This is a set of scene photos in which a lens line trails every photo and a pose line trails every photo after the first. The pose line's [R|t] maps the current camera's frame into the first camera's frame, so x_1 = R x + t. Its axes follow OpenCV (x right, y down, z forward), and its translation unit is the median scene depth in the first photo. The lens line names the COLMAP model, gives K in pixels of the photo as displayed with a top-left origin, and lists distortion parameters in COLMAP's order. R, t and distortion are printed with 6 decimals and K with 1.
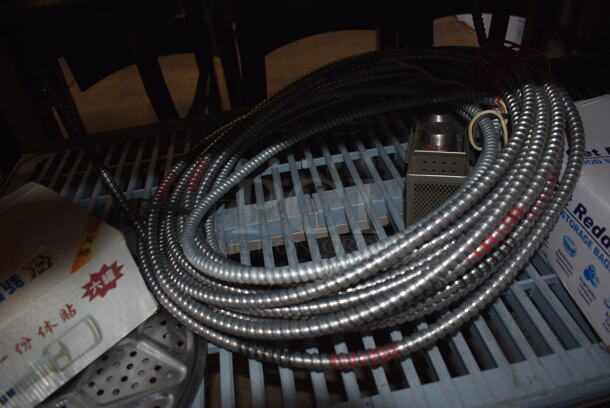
lens RADIAL K [[478.9, 0, 305.2], [0, 478.9, 203.9], [0, 0, 1]] dist [-0.102162, 0.014136]
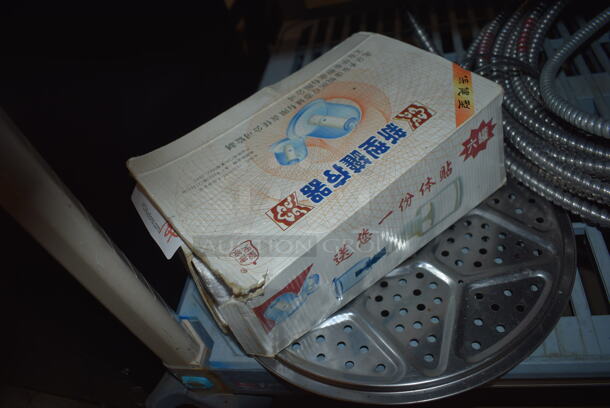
lens RADIAL K [[478.9, 0, 304.5], [0, 478.9, 204.4], [0, 0, 1]] dist [-0.102162, 0.014136]
pose [[0.945503, 0.105410, -0.308079, -0.461172], [-0.039576, 0.976338, 0.212596, 0.109880], [0.323199, -0.188817, 0.927303, 0.055322]]
